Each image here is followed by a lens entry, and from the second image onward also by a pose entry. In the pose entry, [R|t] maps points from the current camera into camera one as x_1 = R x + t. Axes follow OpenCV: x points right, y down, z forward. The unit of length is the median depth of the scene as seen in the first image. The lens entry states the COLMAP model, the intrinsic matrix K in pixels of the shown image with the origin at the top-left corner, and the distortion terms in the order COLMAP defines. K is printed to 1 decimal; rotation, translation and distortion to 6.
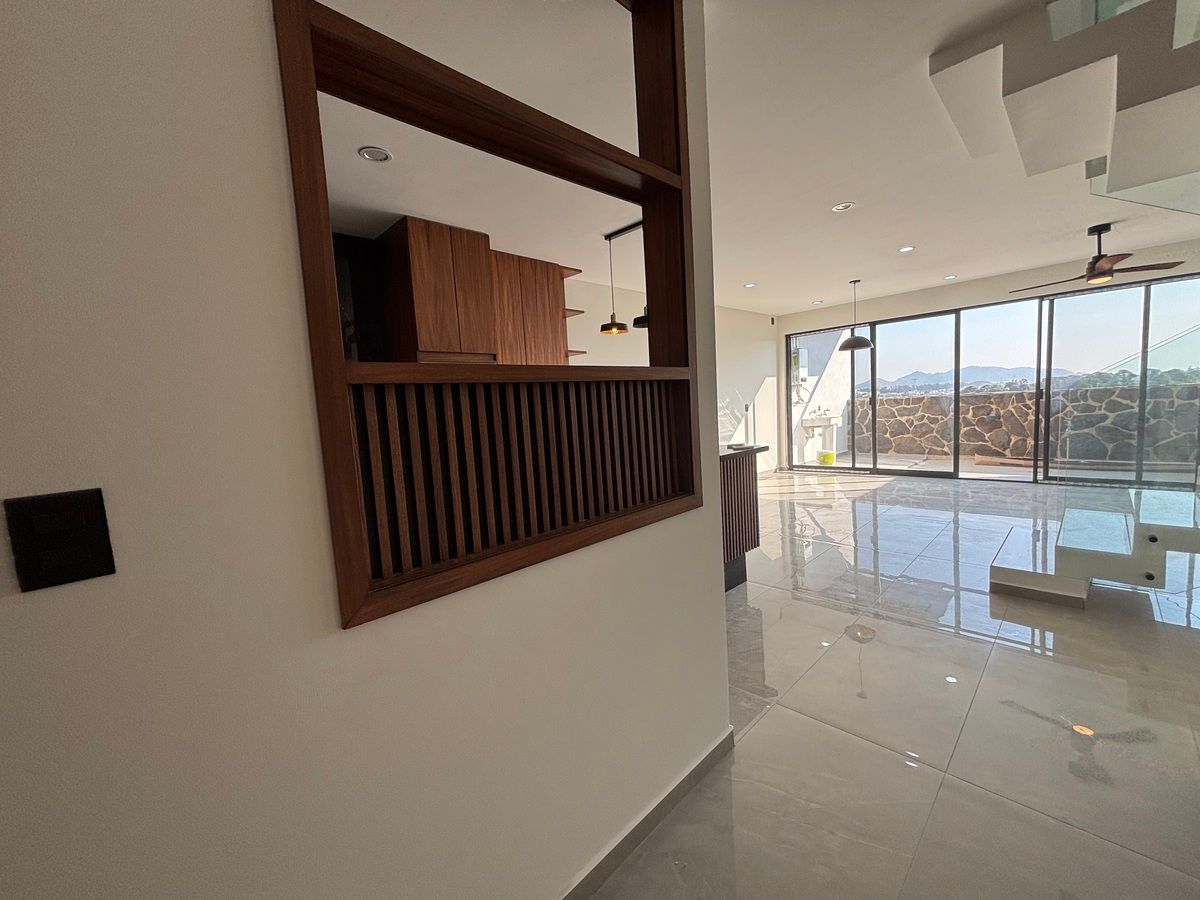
lens RADIAL K [[484.0, 0, 601.4], [0, 484.0, 451.7], [0, 0, 1]] dist [-0.002809, -0.000056]
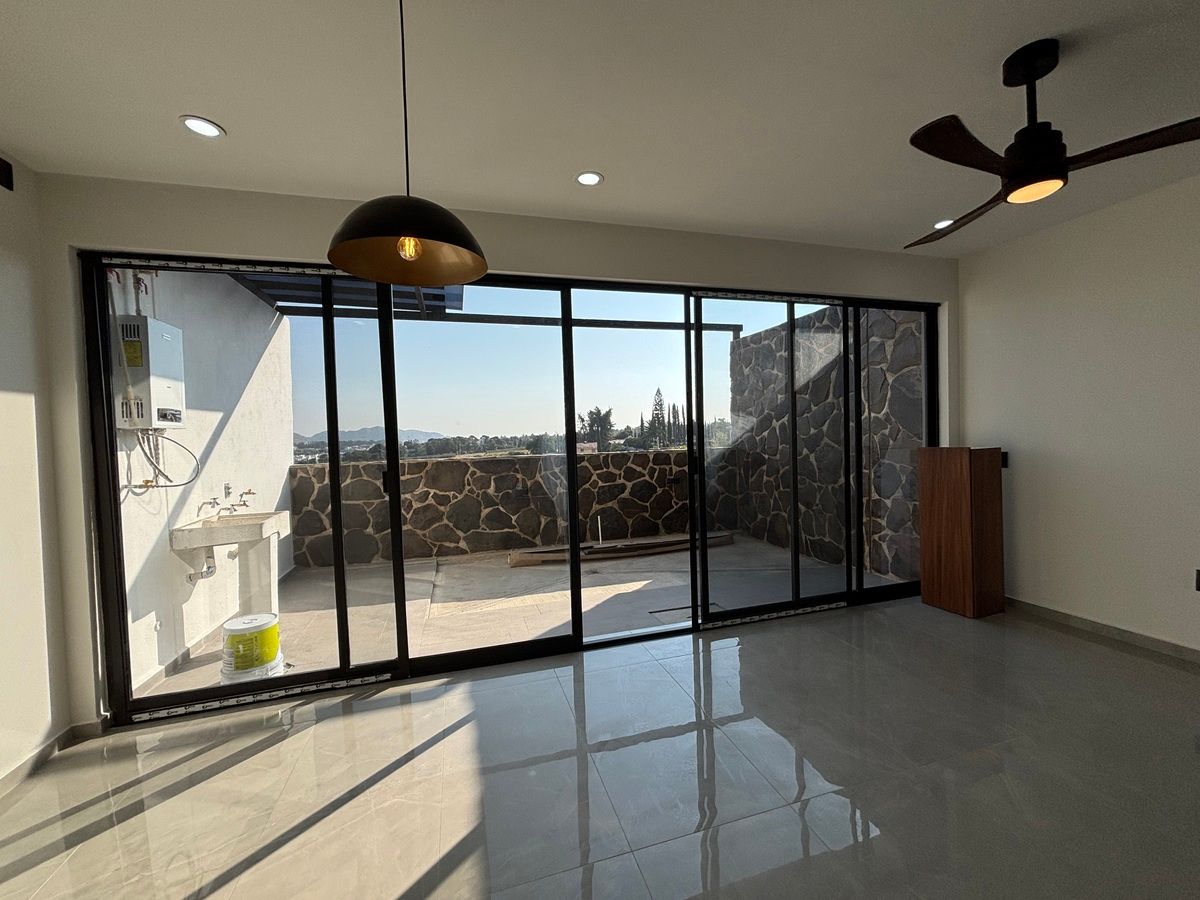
lens RADIAL K [[484.0, 0, 602.9], [0, 484.0, 450.0], [0, 0, 1]] dist [-0.002809, -0.000056]
pose [[0.471063, 0.016112, 0.881952, 0.265253], [0.086888, 0.994123, -0.064570, -0.077660], [-0.877810, 0.107048, 0.466895, 0.584449]]
